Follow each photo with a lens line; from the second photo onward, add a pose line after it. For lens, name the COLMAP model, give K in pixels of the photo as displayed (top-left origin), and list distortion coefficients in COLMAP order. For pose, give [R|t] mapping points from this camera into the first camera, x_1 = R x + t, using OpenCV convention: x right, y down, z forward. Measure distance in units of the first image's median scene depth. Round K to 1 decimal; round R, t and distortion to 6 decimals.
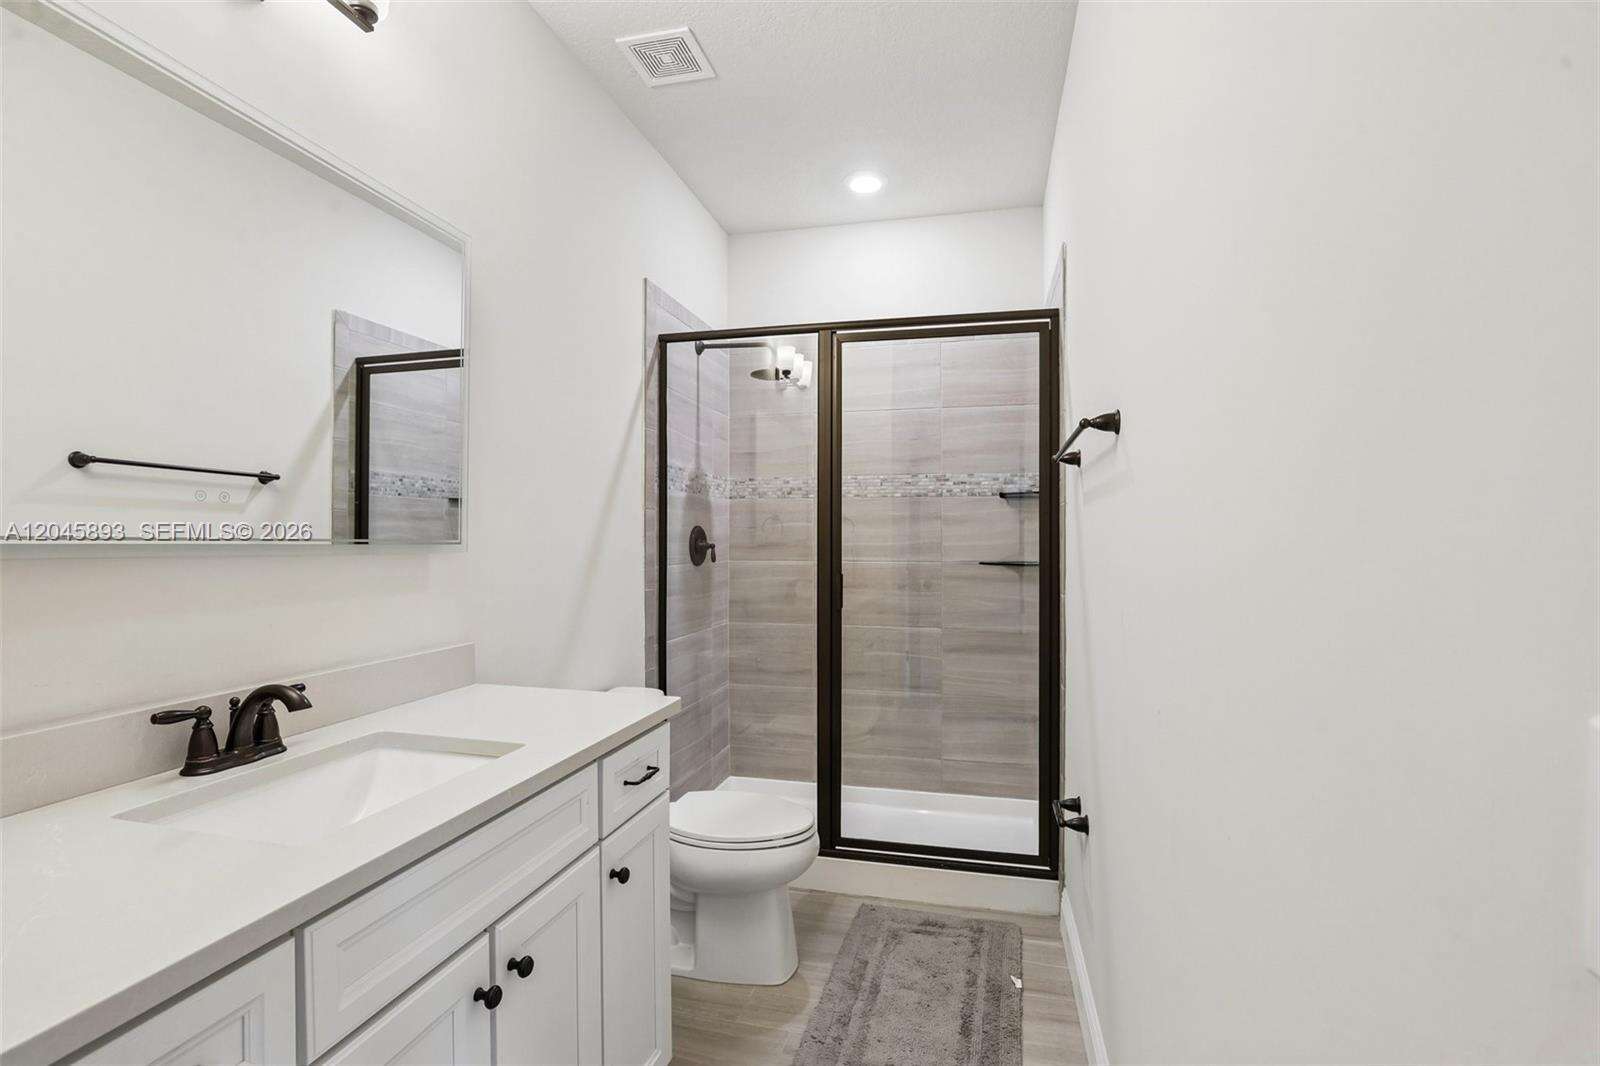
lens RADIAL K [[738.0, 0, 807.2], [0, 738.0, 532.8], [0, 0, 1]] dist [-0.023831, 0.004392]
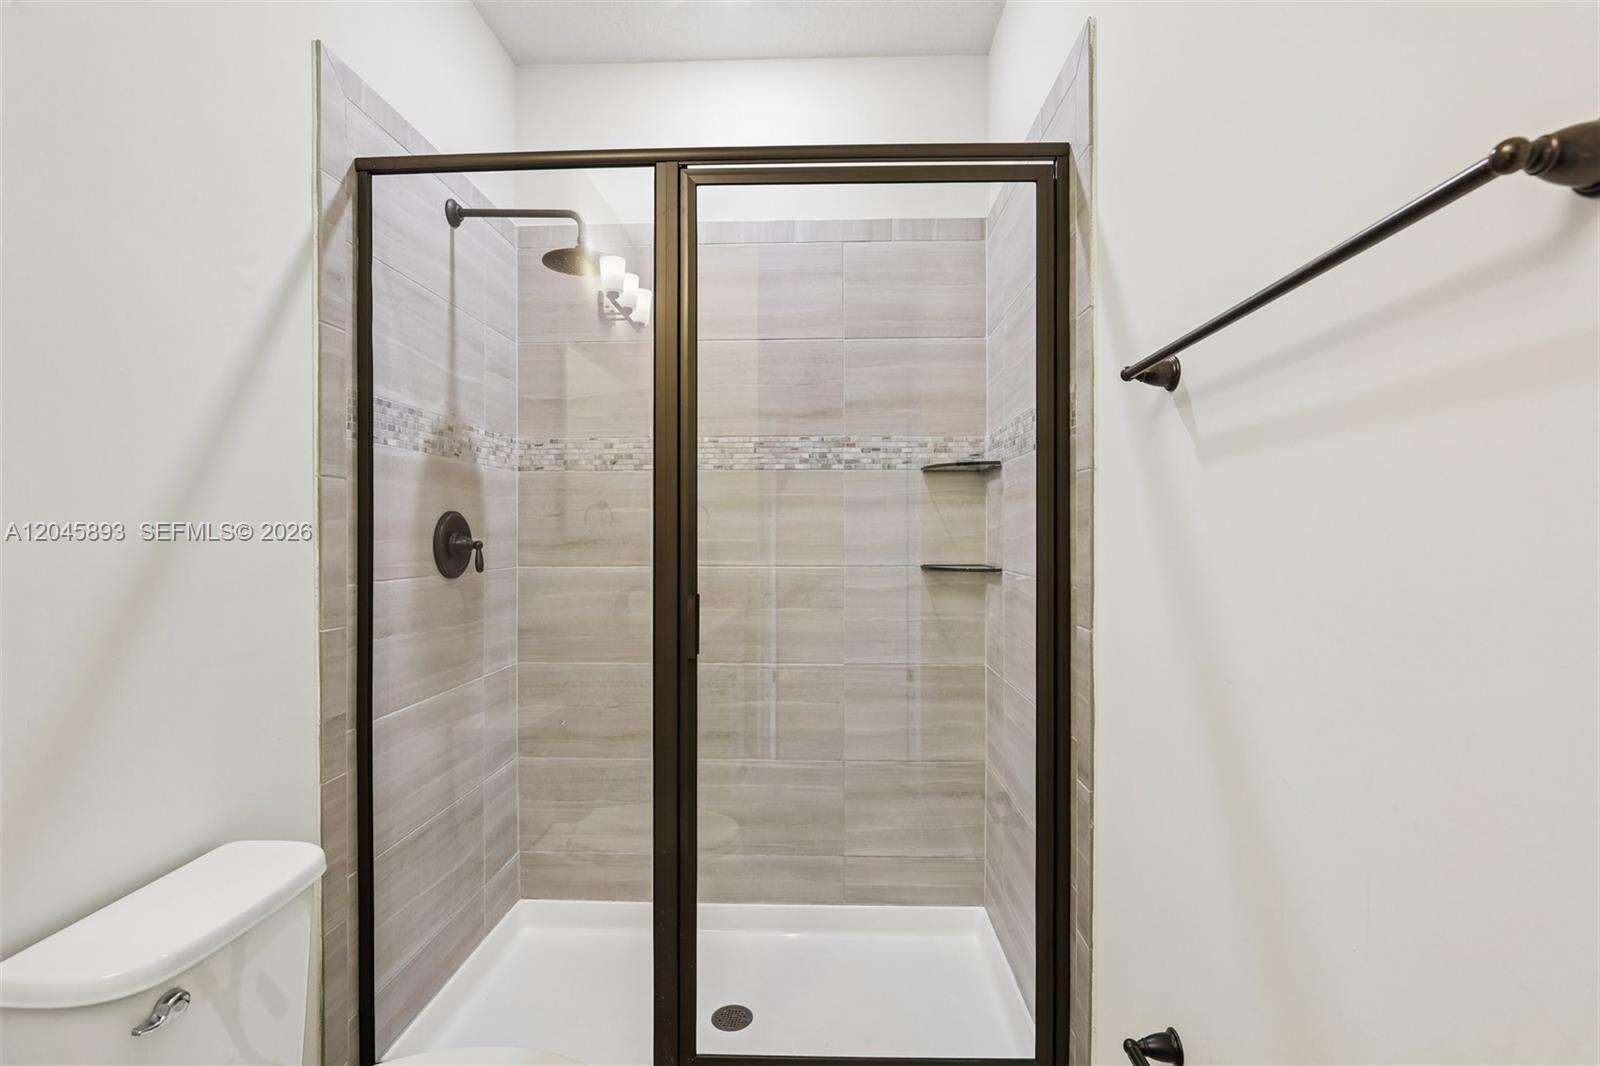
lens RADIAL K [[738.0, 0, 821.7], [0, 738.0, 533.4], [0, 0, 1]] dist [-0.023831, 0.004392]
pose [[0.975080, -0.002640, 0.221837, 0.011968], [0.000549, 0.999955, 0.009488, 0.003141], [-0.221852, -0.009129, 0.975038, 0.348630]]
